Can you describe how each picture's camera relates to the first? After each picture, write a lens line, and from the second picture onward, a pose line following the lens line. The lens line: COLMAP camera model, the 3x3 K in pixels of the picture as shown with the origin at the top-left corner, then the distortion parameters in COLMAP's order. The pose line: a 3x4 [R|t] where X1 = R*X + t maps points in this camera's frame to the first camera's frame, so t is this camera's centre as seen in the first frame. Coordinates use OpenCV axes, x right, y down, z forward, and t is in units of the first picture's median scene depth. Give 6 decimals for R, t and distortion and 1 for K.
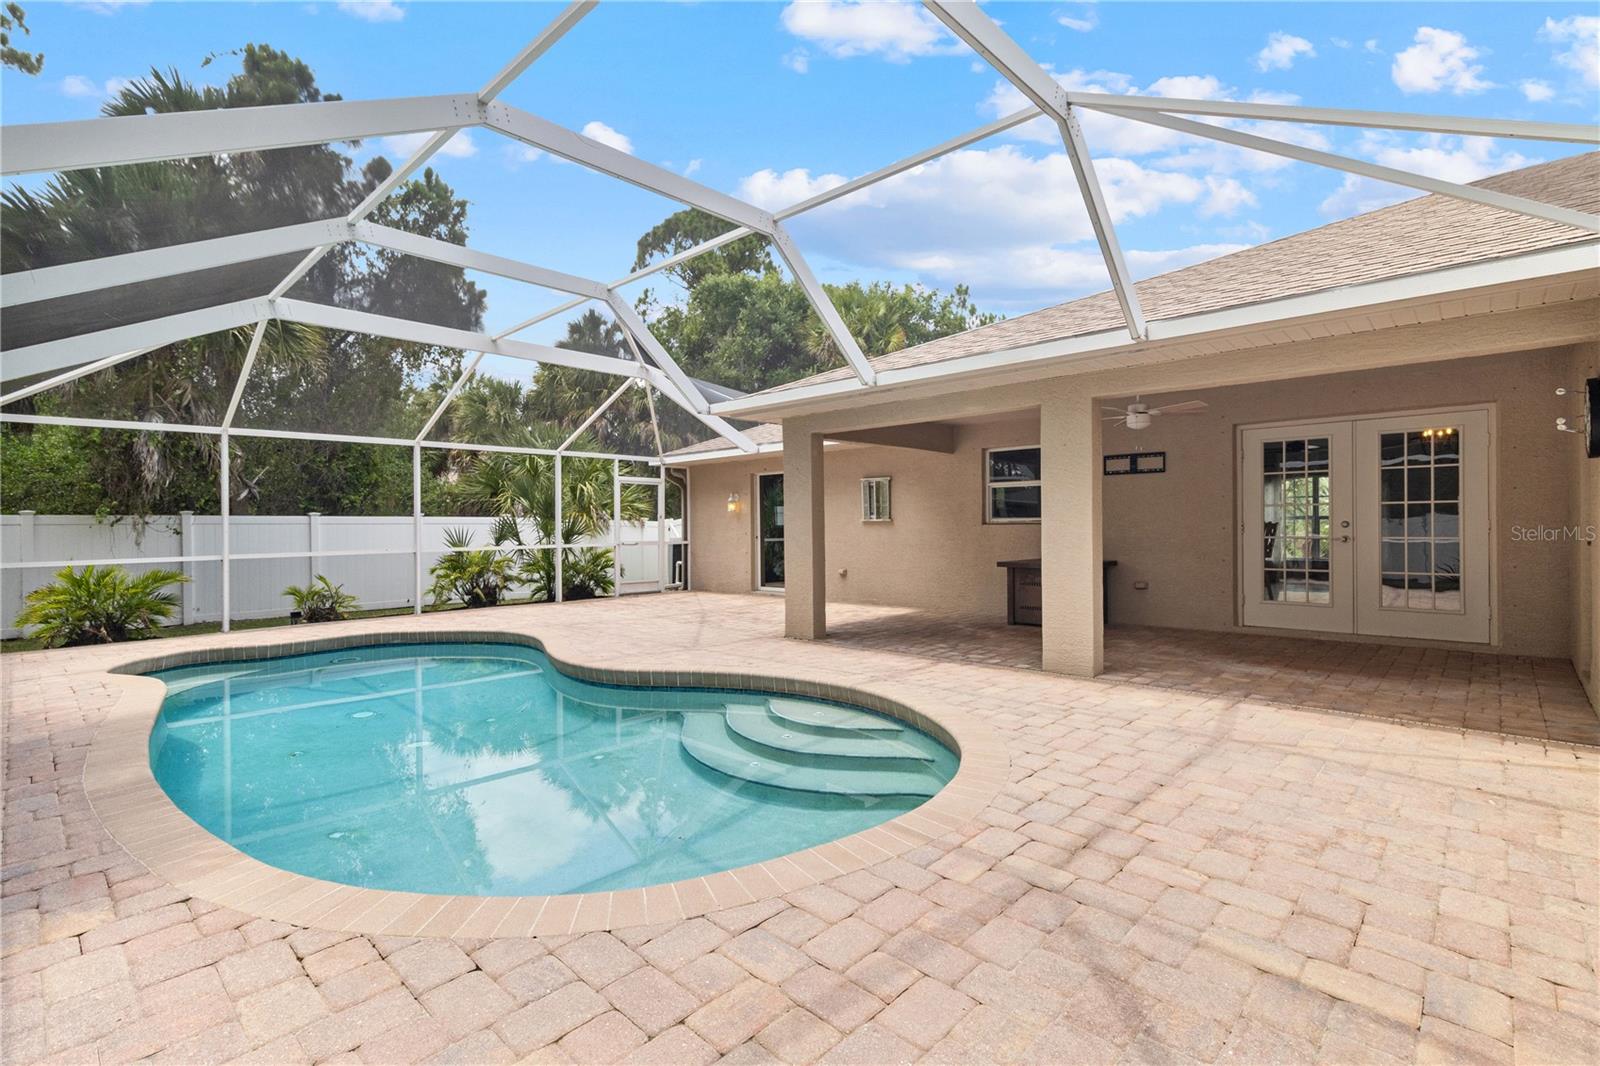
lens RADIAL K [[744.3, 0, 798.1], [0, 744.3, 531.1], [0, 0, 1]] dist [0.002434, -0.001089]
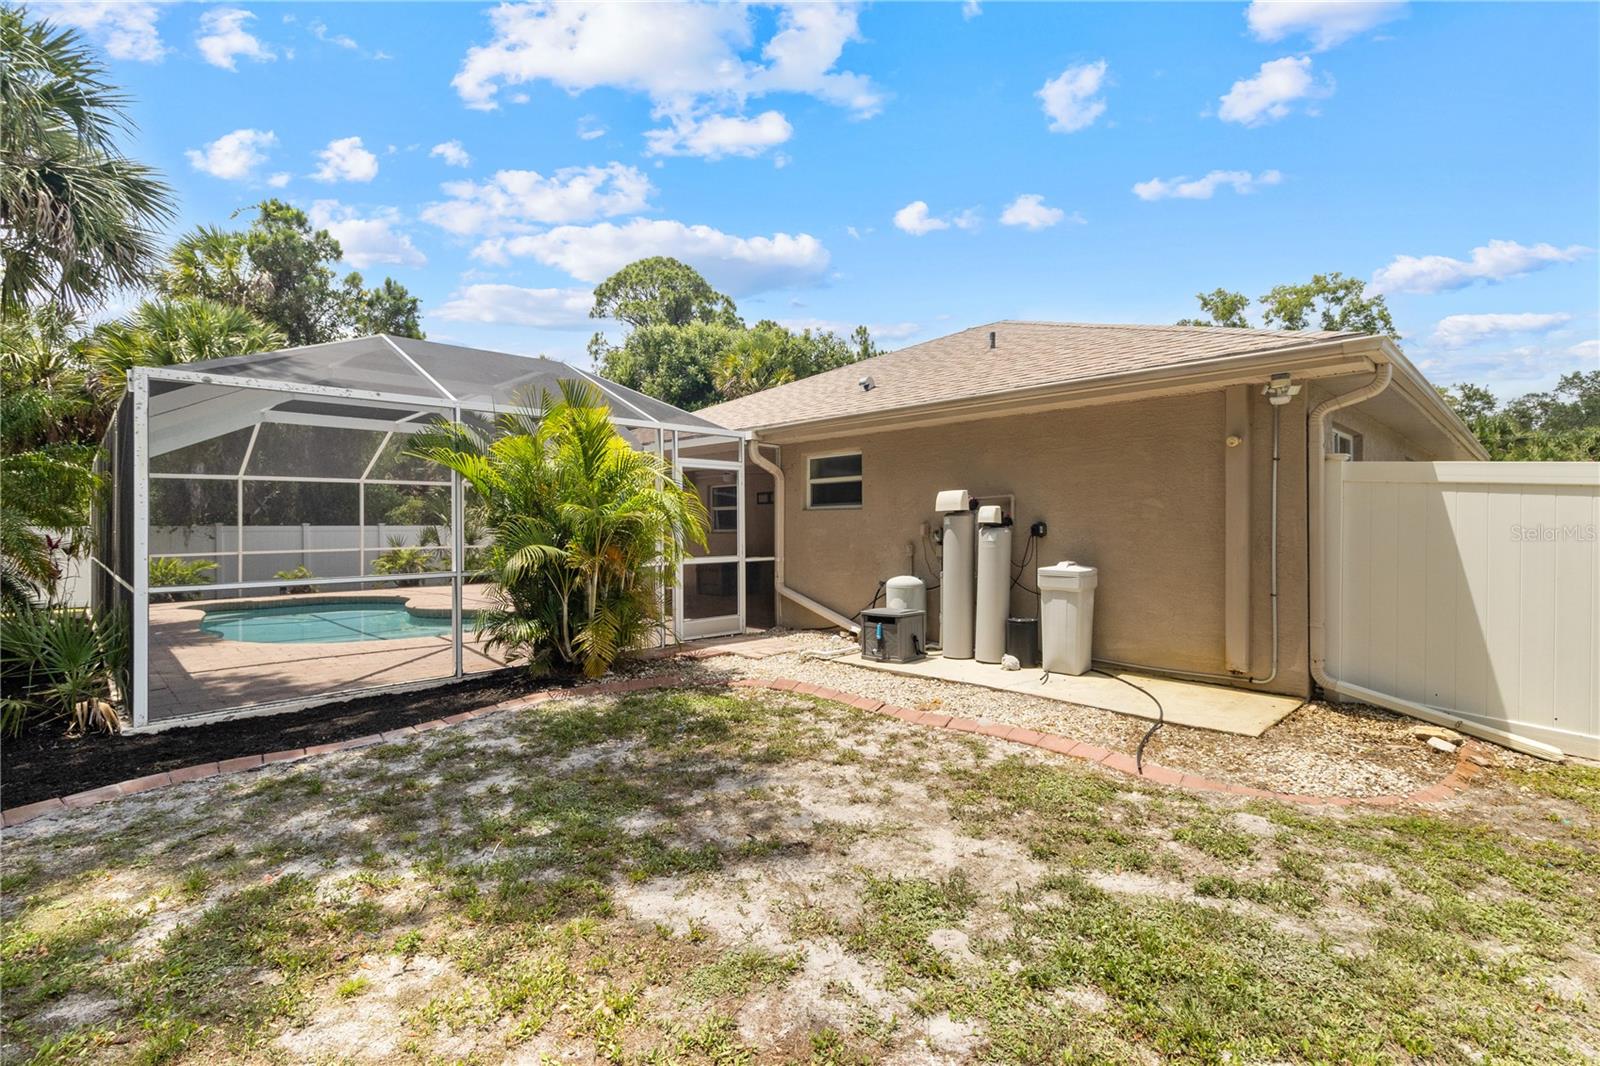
lens RADIAL K [[744.3, 0, 802.2], [0, 744.3, 526.4], [0, 0, 1]] dist [0.002434, -0.001089]
pose [[0.999591, -0.000217, -0.028587, 0.331317], [-0.000006, 0.999970, -0.007794, -0.007197], [0.028587, 0.007791, 0.999561, -0.389274]]
